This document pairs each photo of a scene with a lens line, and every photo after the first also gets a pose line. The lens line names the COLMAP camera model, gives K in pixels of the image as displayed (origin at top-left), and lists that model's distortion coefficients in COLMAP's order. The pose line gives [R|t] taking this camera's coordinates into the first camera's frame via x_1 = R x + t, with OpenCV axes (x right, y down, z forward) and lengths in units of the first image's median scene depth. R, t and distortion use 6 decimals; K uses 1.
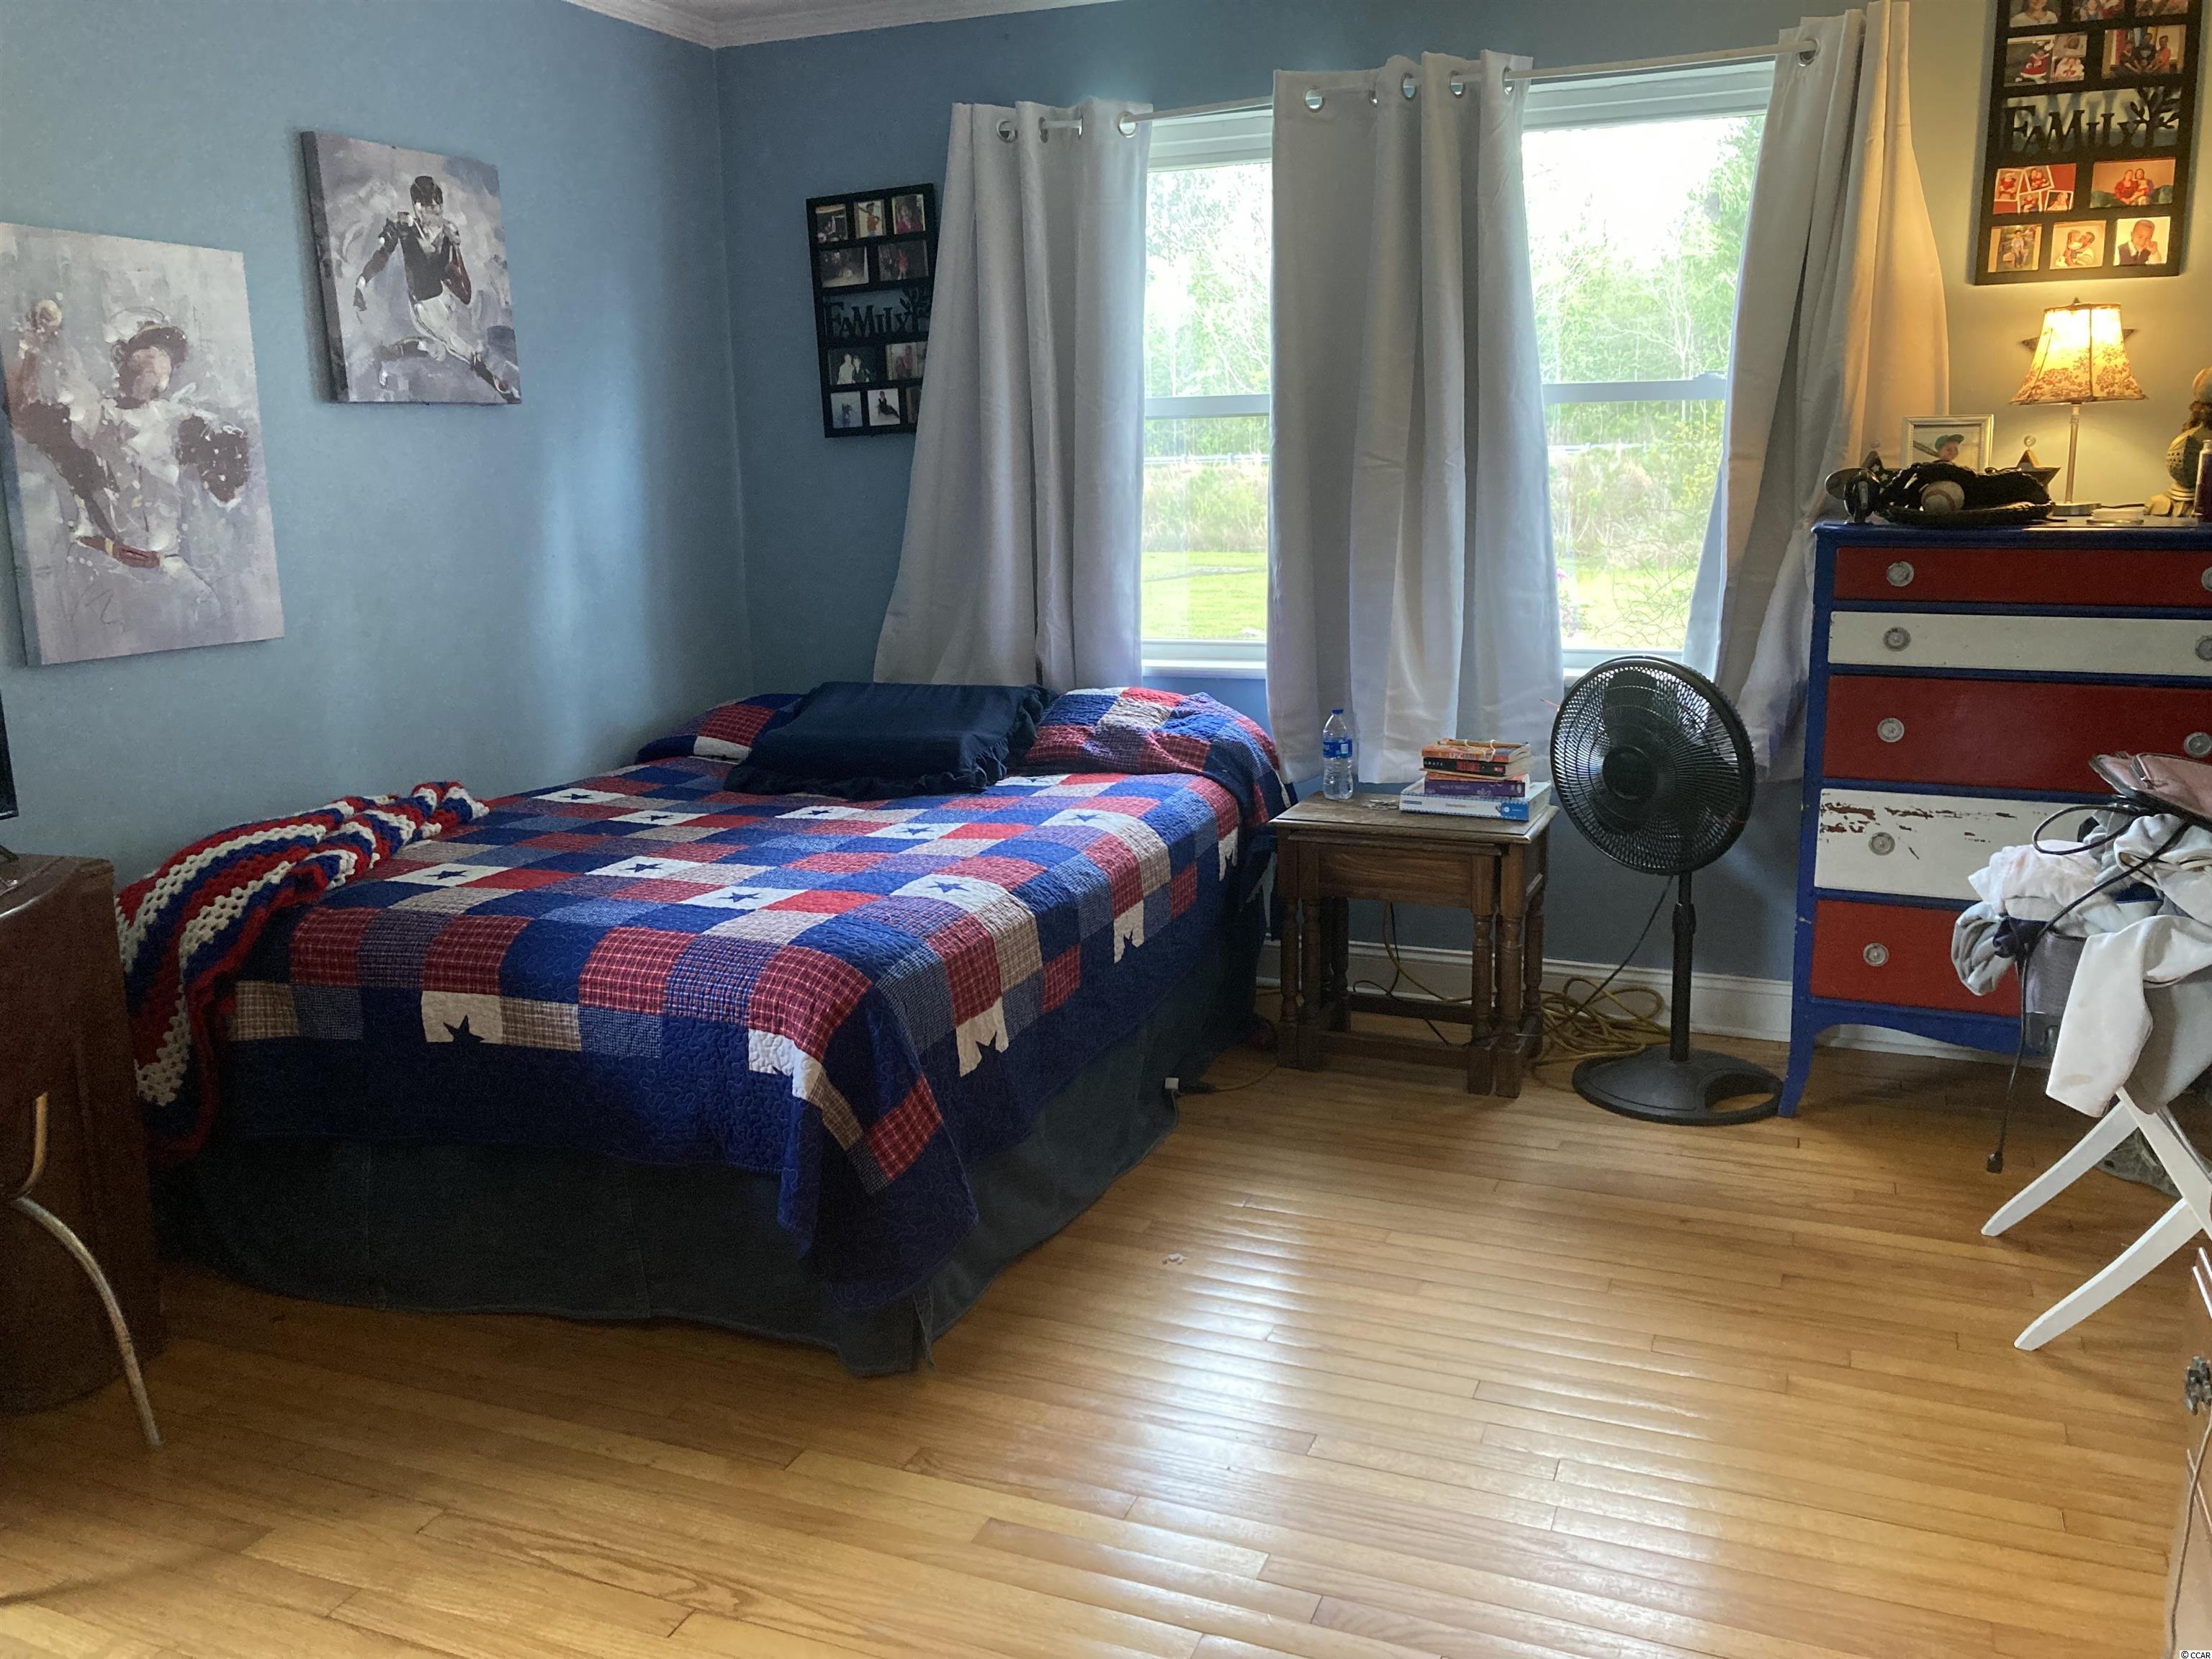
lens RADIAL K [[1747.7, 0, 1109.0], [0, 1747.7, 775.0], [0, 0, 1]] dist [0.222377, -0.242783]
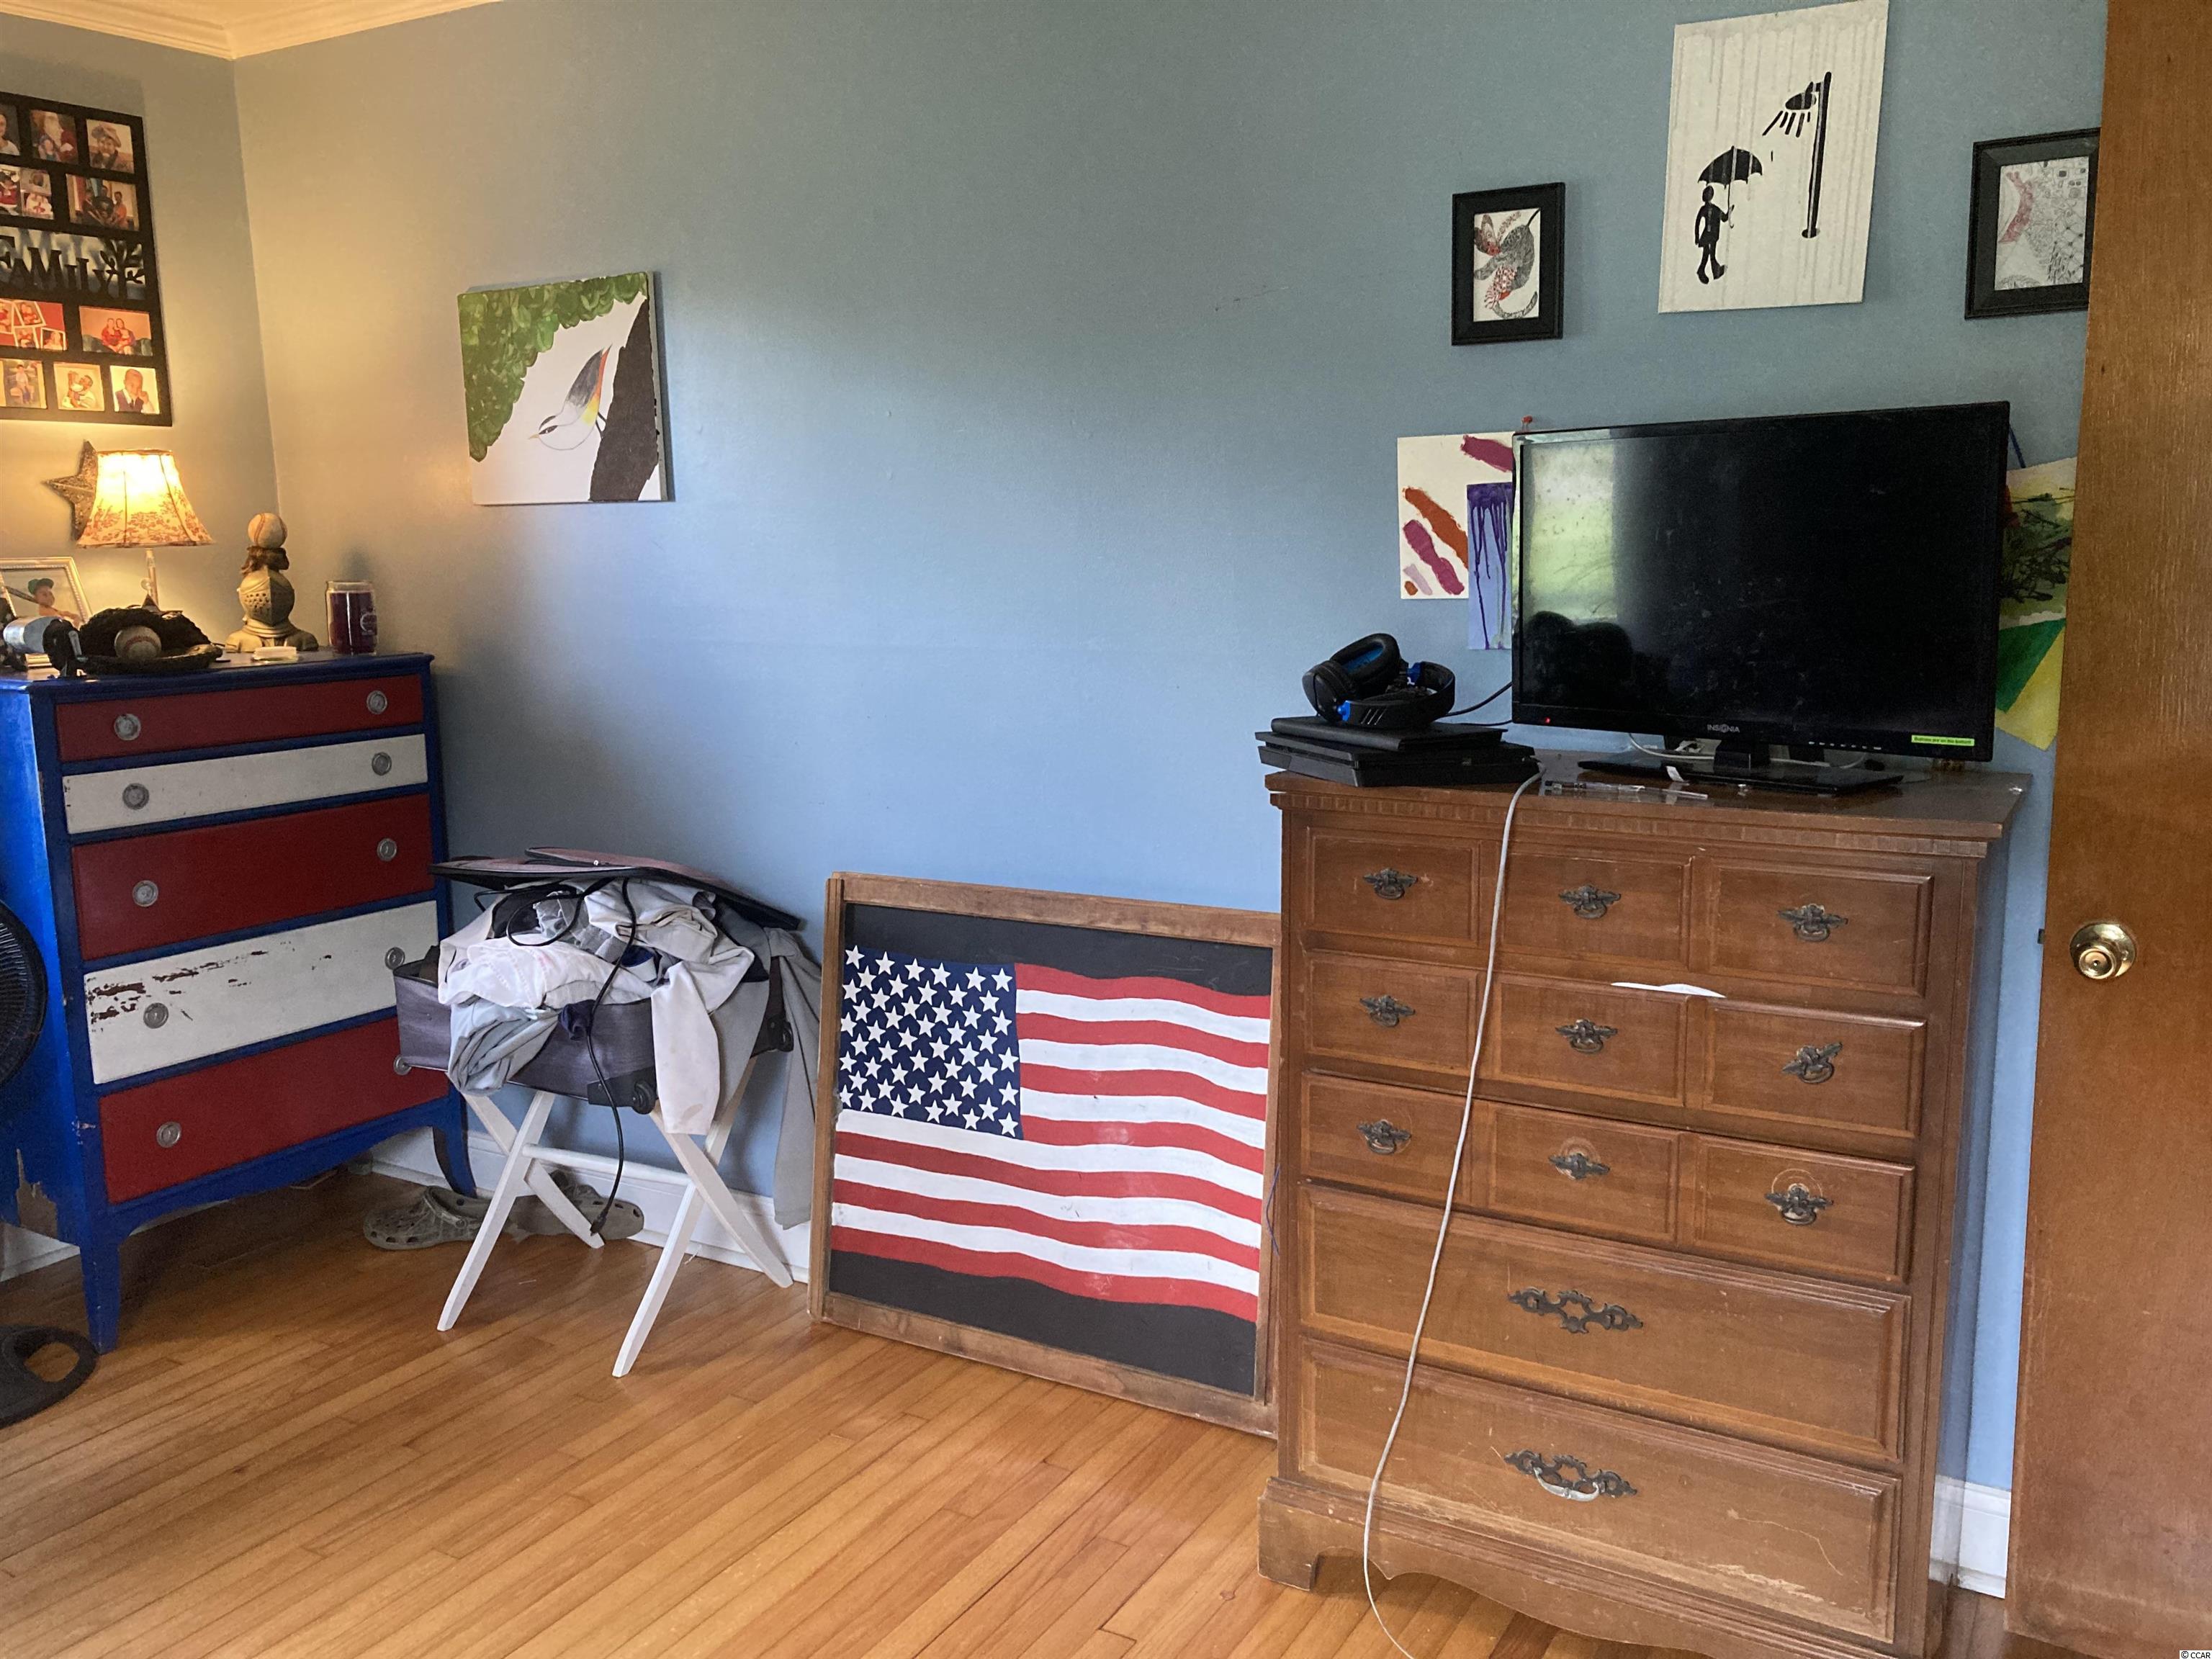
lens RADIAL K [[1791.3, 0, 1106.0], [0, 1791.3, 829.5], [0, 0, 1]] dist [0.023308, -0.015642]
pose [[0.170530, -0.158647, 0.972497, -0.363421], [0.196667, 0.972575, 0.124174, -0.072159], [-0.965527, 0.170083, 0.197054, 0.326531]]
